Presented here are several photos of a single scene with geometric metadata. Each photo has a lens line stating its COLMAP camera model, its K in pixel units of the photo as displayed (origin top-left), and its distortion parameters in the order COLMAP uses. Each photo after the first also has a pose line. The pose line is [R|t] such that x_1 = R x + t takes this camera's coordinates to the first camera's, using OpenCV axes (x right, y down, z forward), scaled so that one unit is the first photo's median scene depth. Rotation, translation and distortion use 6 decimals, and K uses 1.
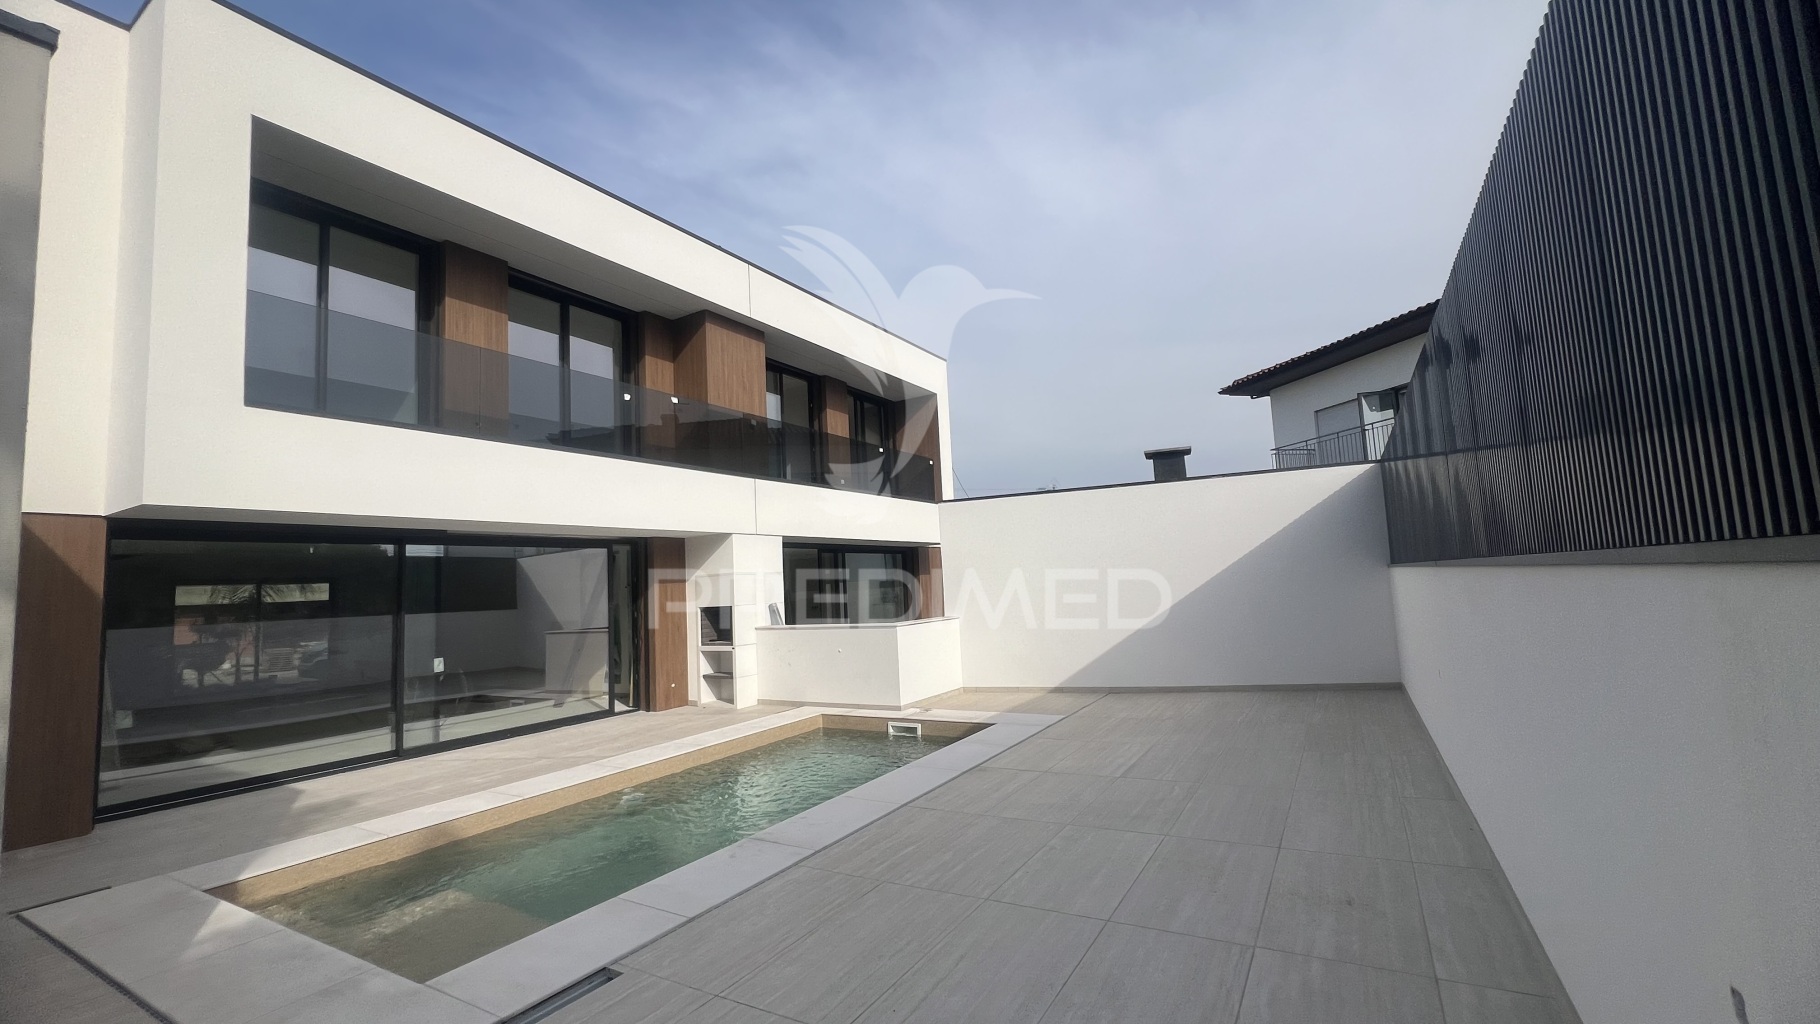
lens RADIAL K [[730.8, 0, 909.1], [0, 730.8, 519.4], [0, 0, 1]] dist [-0.001571, 0.000236]
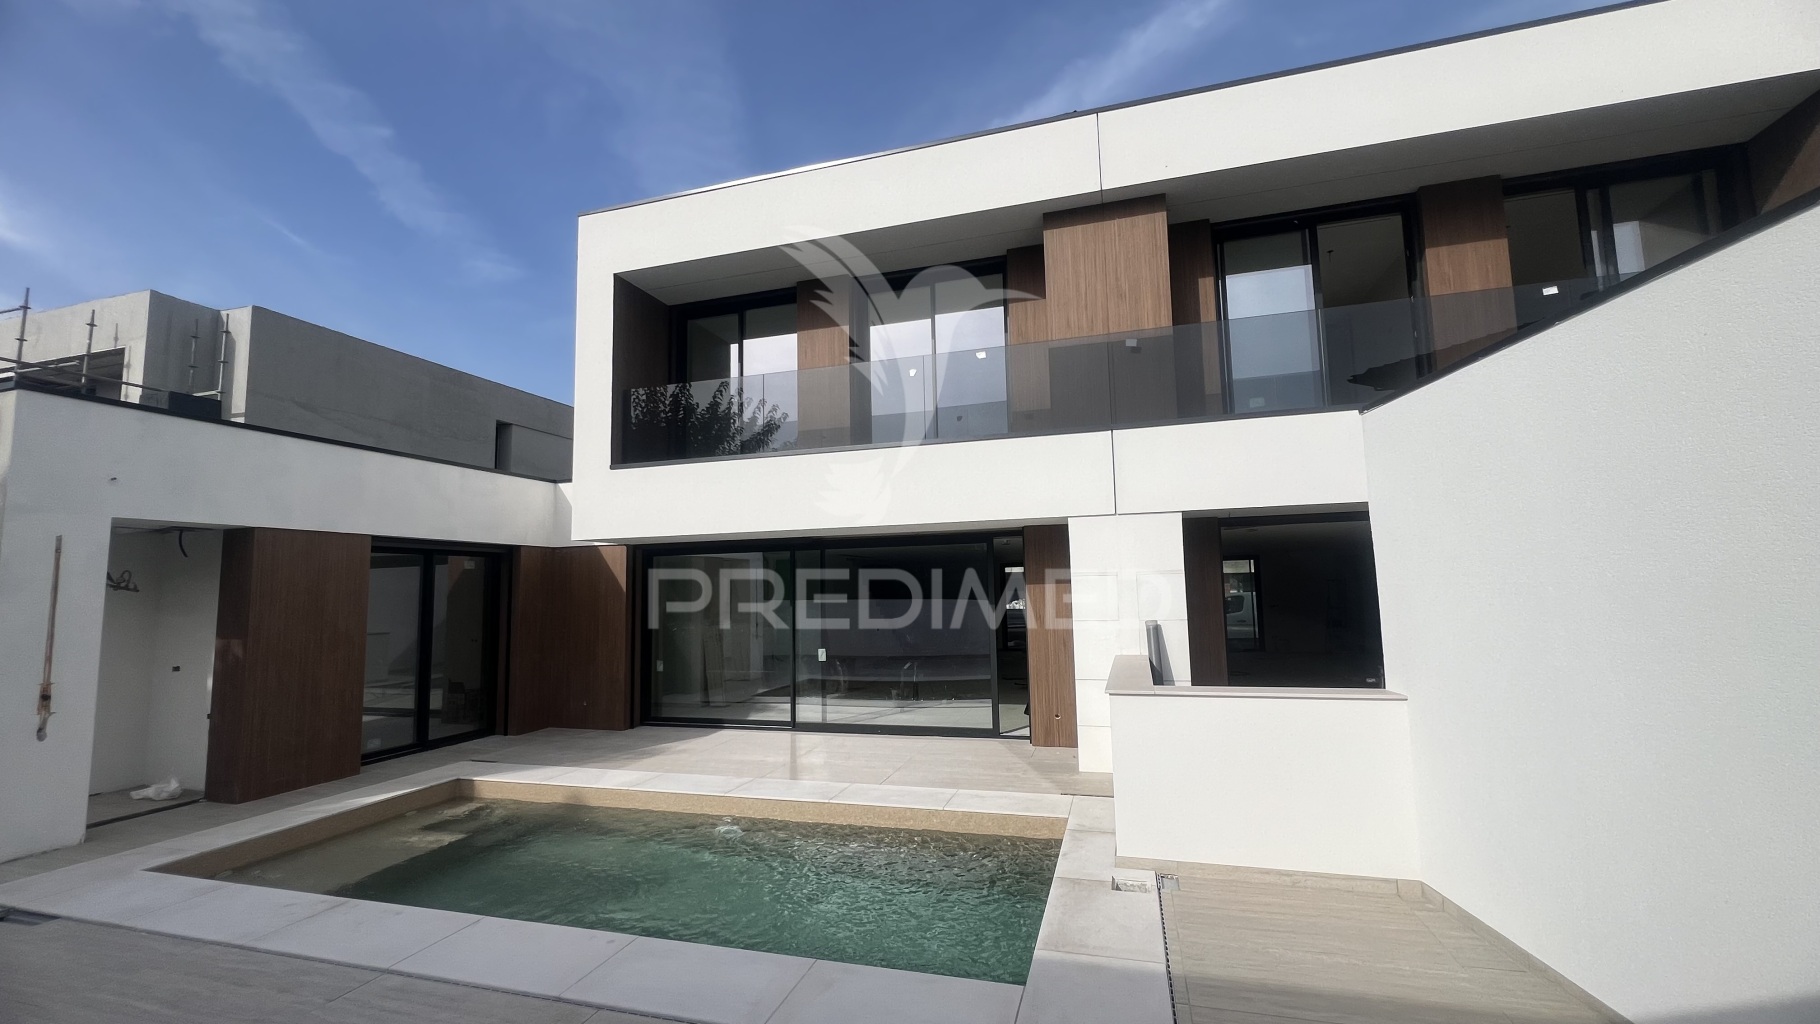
lens RADIAL K [[730.8, 0, 909.1], [0, 730.8, 519.4], [0, 0, 1]] dist [-0.001571, 0.000236]
pose [[0.255621, -0.048870, -0.965541, 0.477372], [0.095798, 0.995087, -0.025003, 0.029943], [0.962019, -0.086106, 0.259047, 0.819993]]
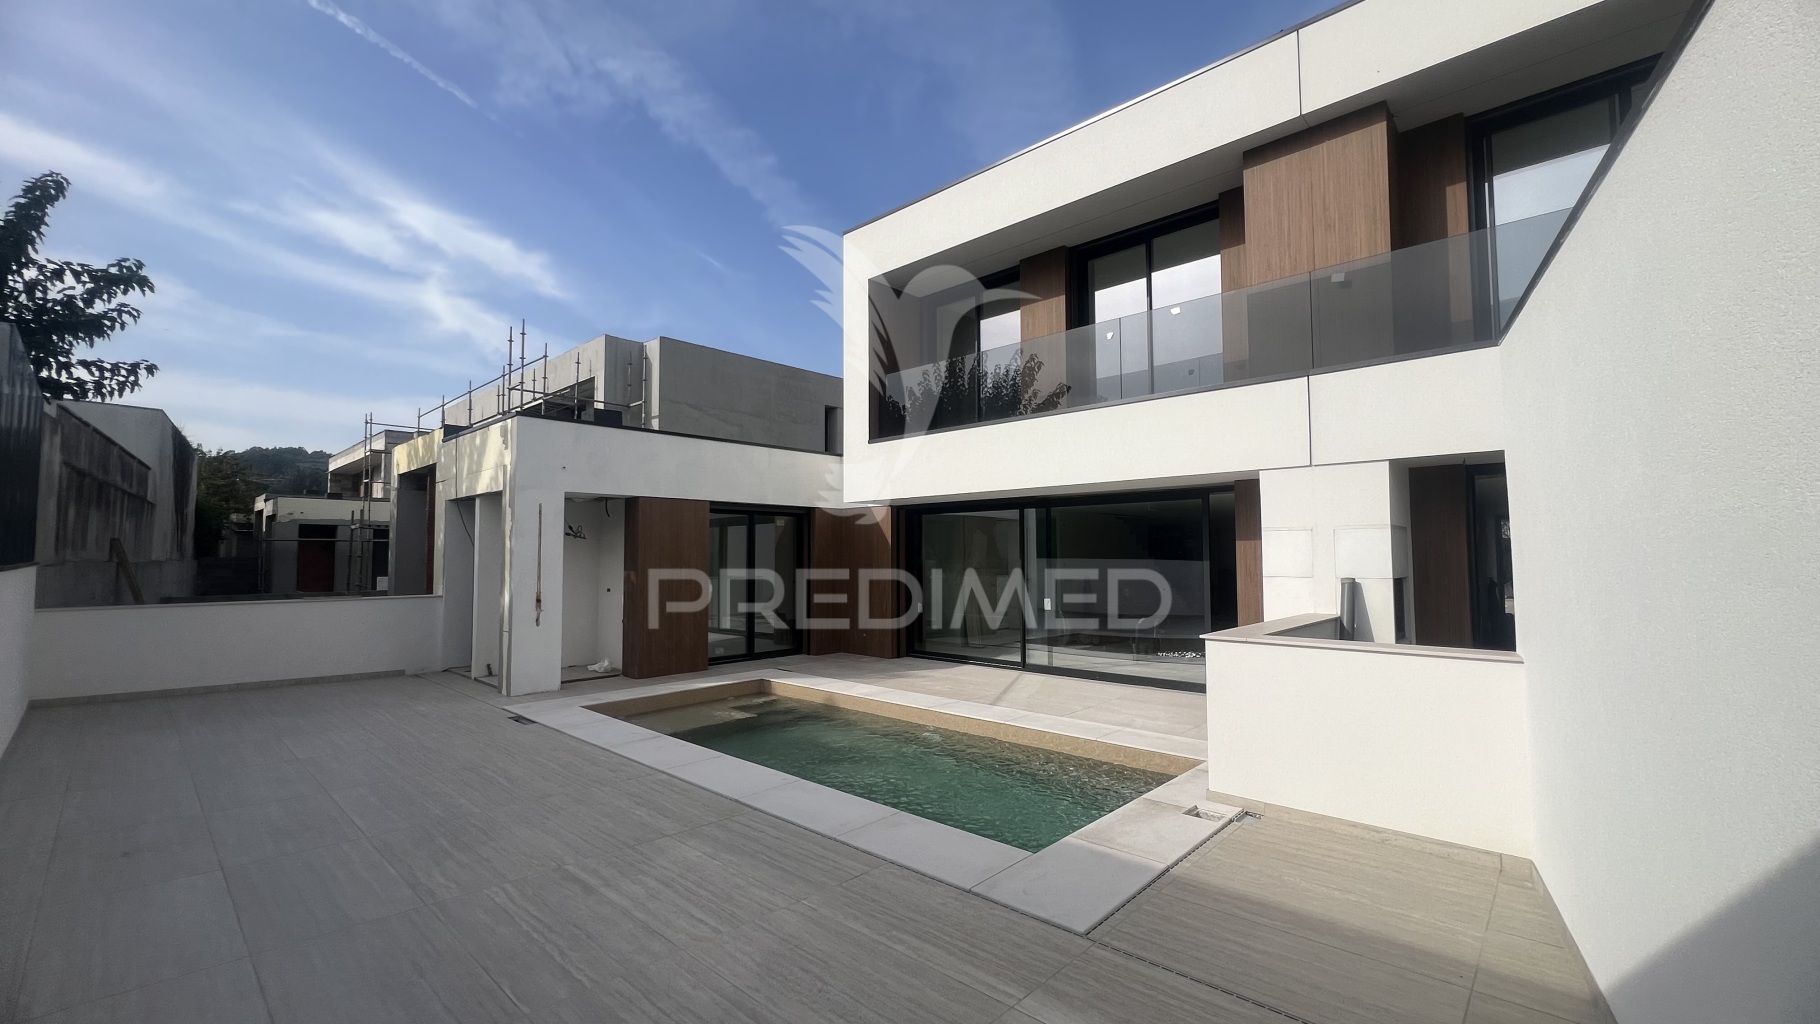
lens RADIAL K [[730.8, 0, 909.1], [0, 730.8, 519.4], [0, 0, 1]] dist [-0.001571, 0.000236]
pose [[-0.201510, 0.001338, -0.979486, 0.590939], [0.102488, 0.994539, -0.019727, 0.054457], [0.974110, -0.104361, -0.200546, 0.992881]]
